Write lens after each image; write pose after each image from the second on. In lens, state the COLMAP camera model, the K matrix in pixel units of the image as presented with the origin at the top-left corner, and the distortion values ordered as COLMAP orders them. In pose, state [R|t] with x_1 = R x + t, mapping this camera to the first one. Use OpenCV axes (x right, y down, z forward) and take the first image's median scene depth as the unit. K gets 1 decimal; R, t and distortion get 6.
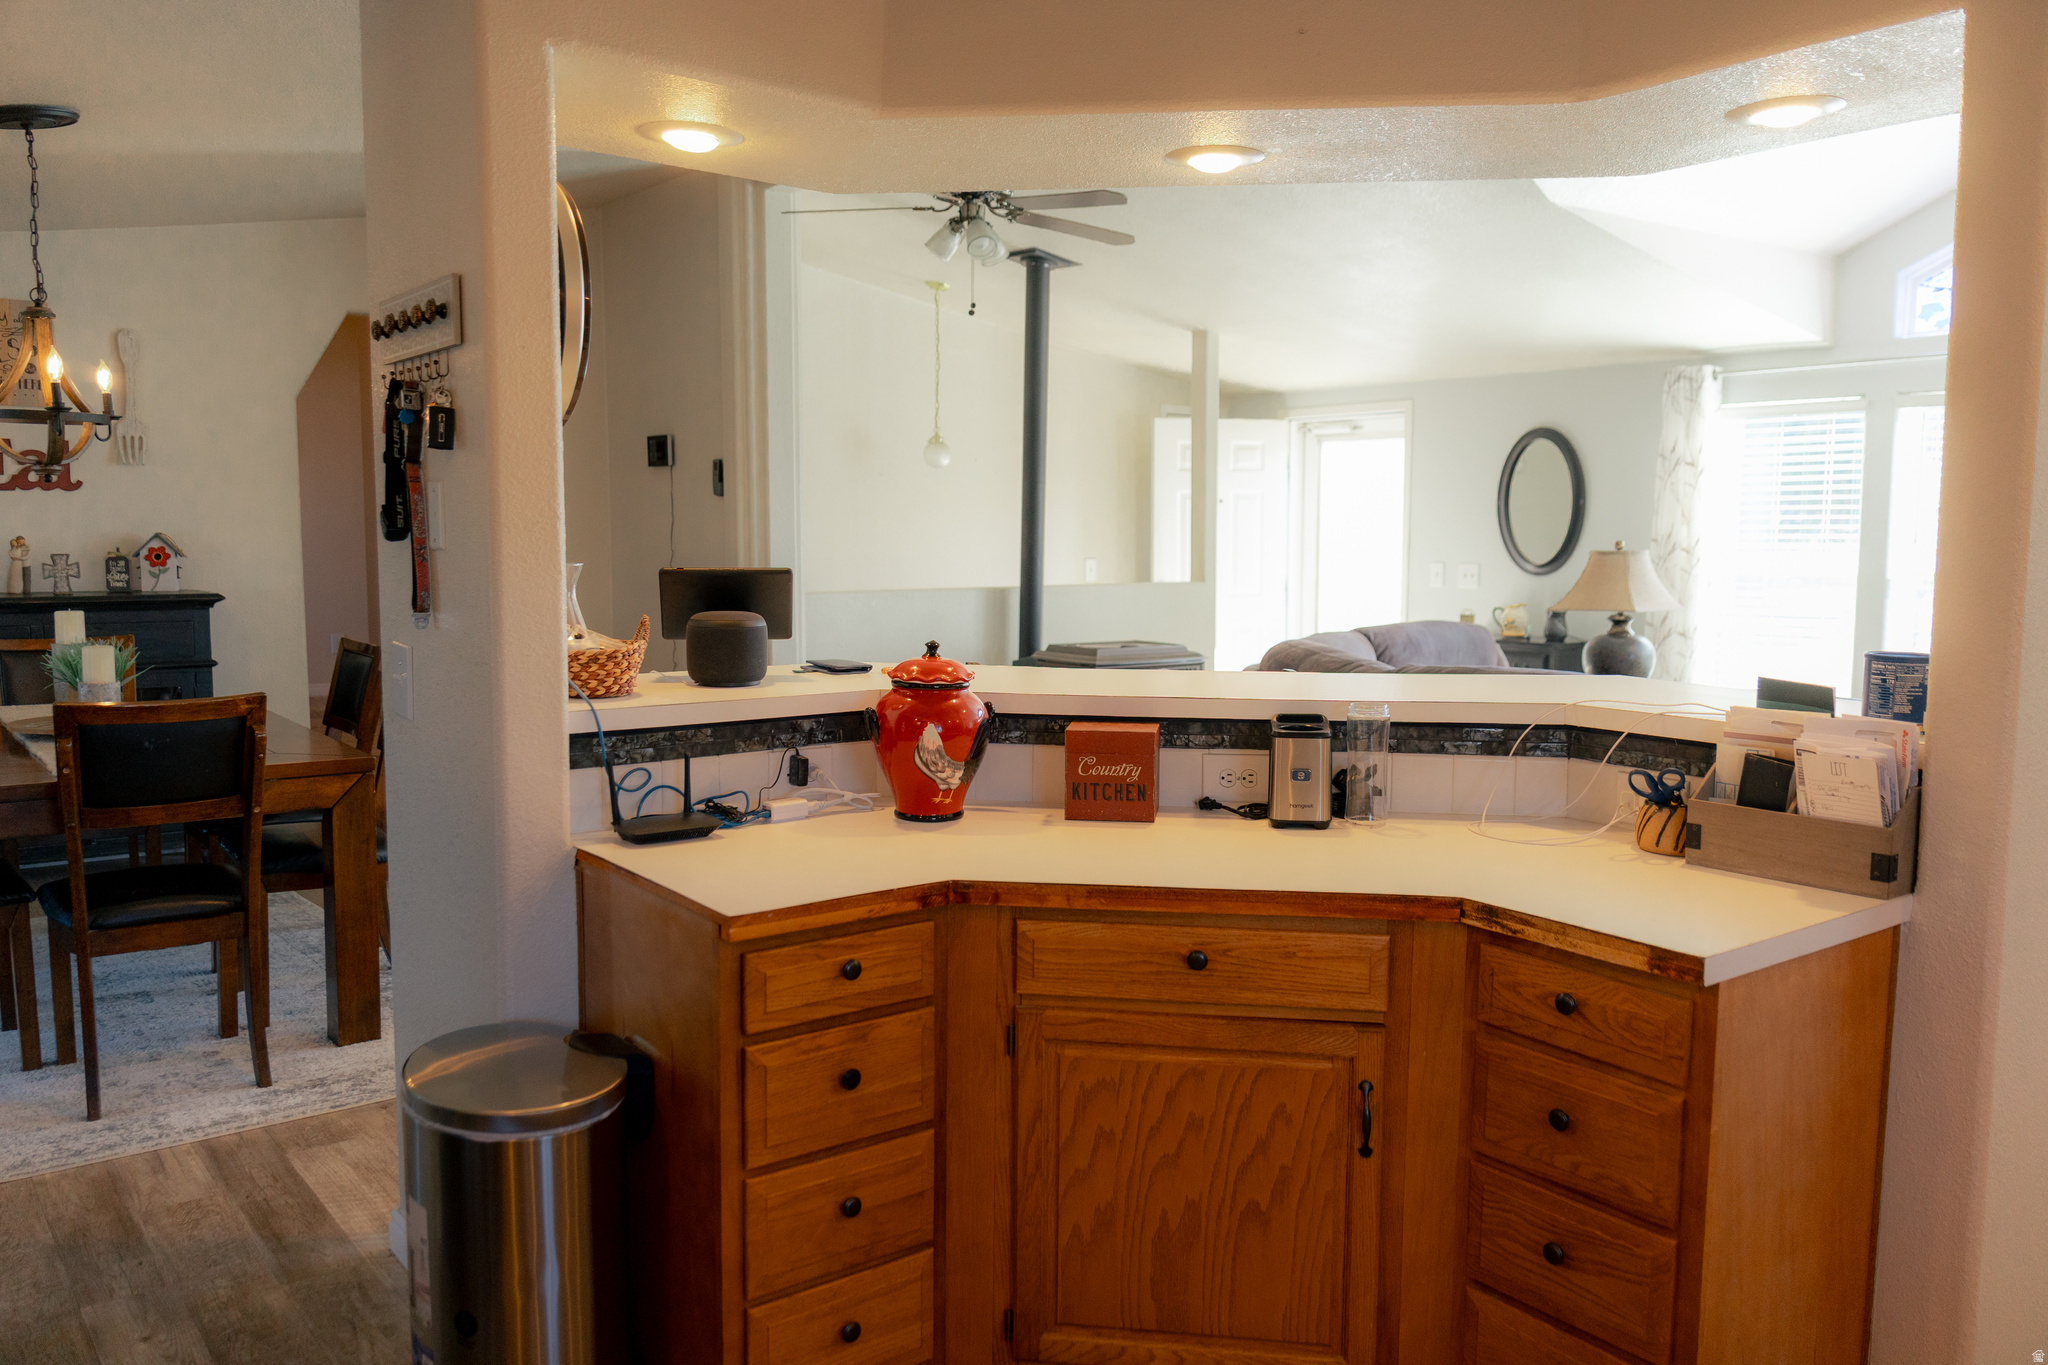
lens RADIAL K [[1570.3, 0, 1024.0], [0, 1570.3, 682.5], [0, 0, 1]] dist [-0.000984, -0.004522]
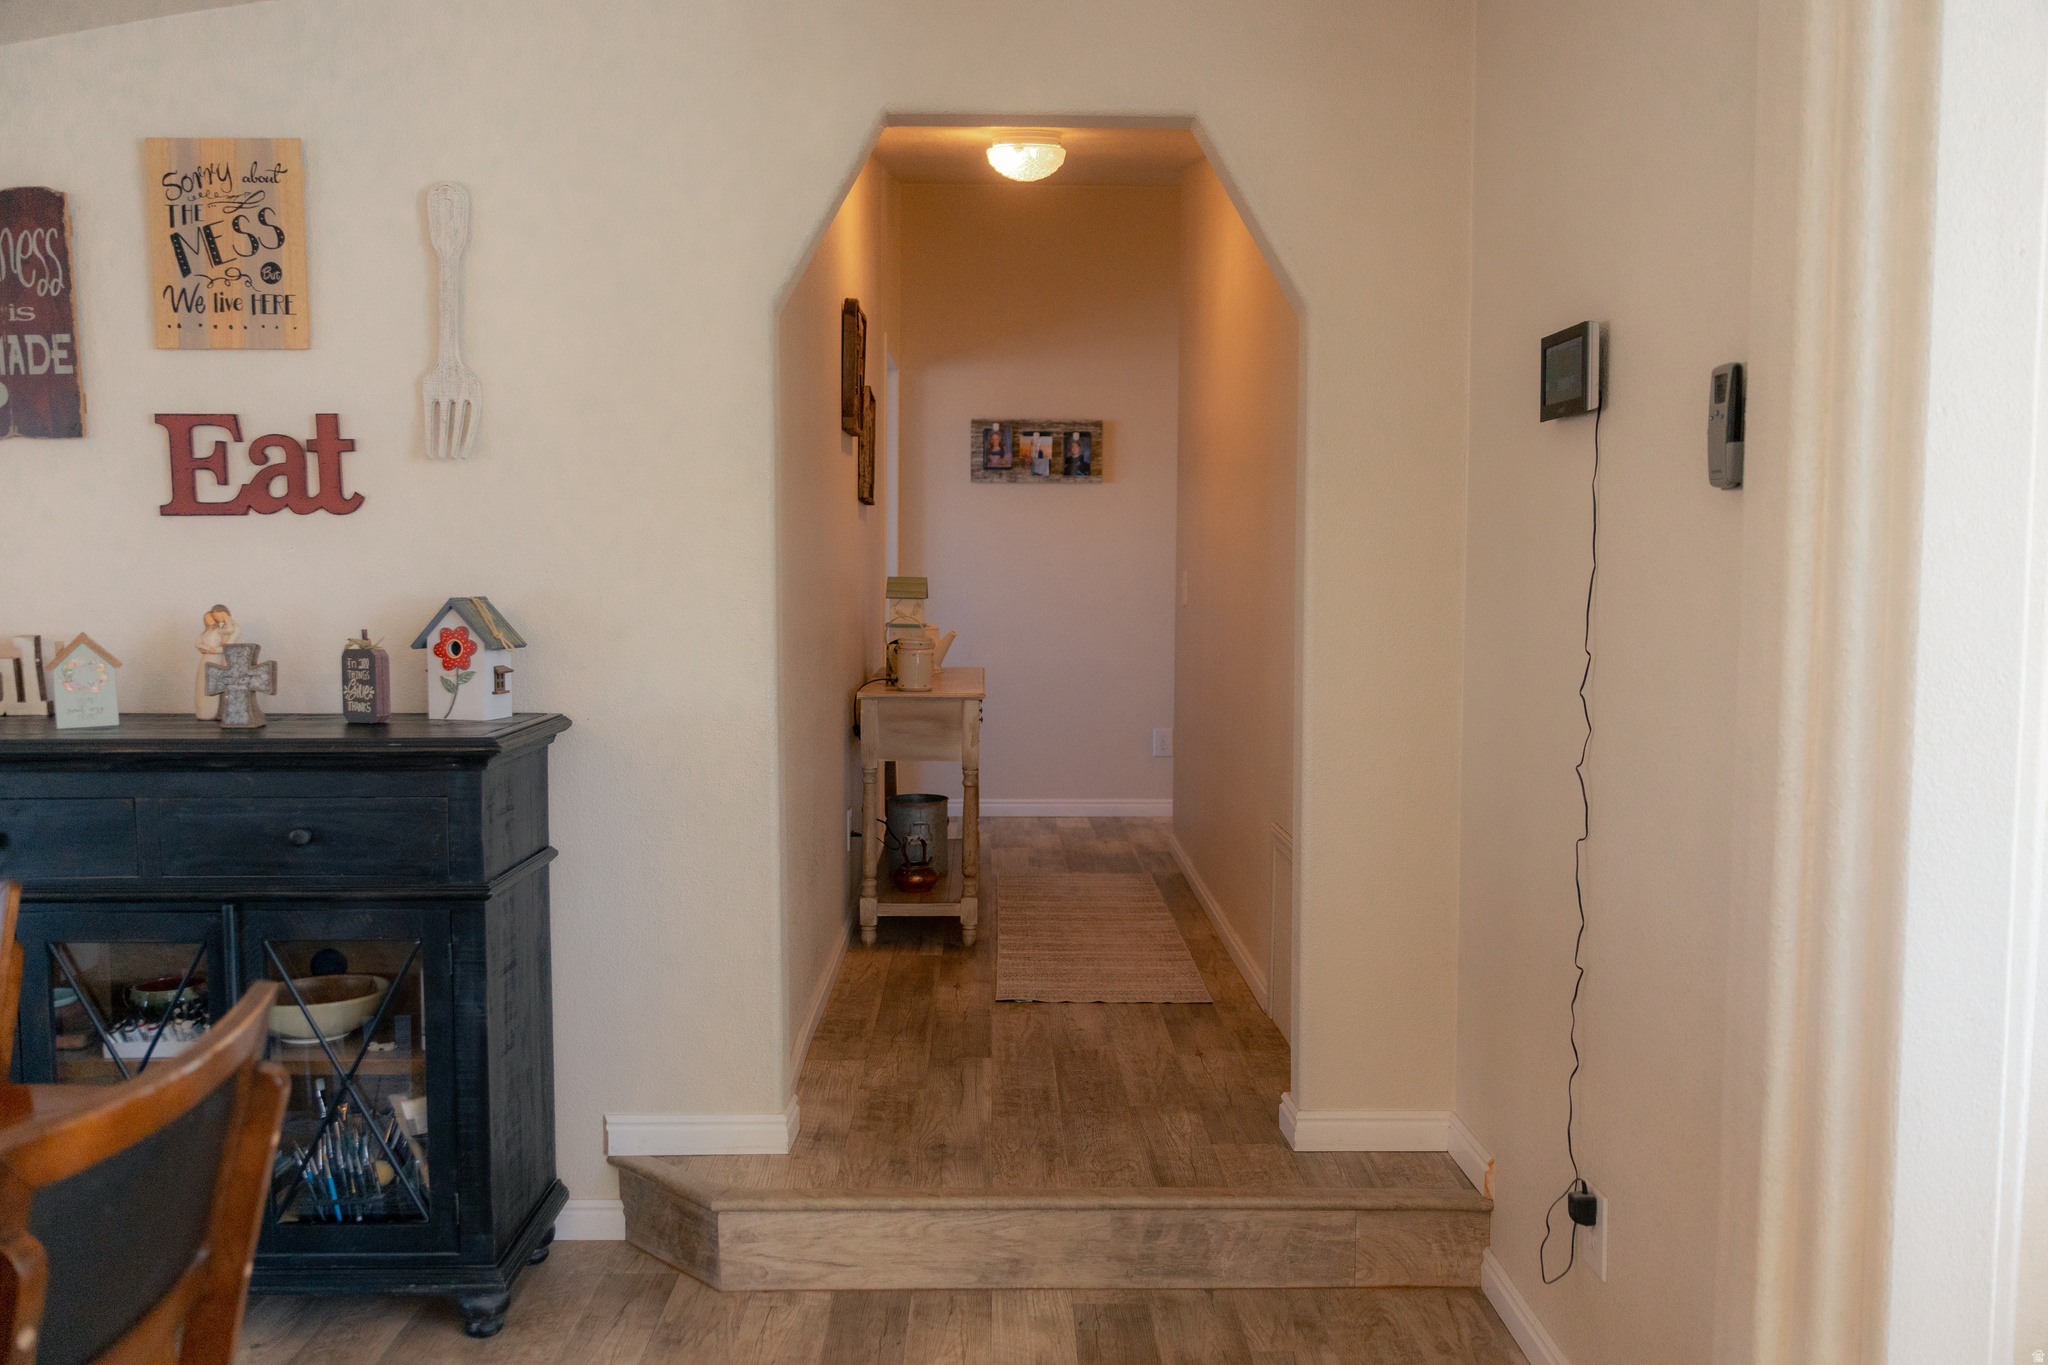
lens RADIAL K [[1570.3, 0, 1024.0], [0, 1570.3, 682.5], [0, 0, 1]] dist [-0.000984, -0.004522]
pose [[0.798591, 0.042473, -0.600373, -0.127942], [-0.055090, 0.998478, -0.002642, -0.078365], [0.599347, 0.035185, 0.799716, 0.724840]]
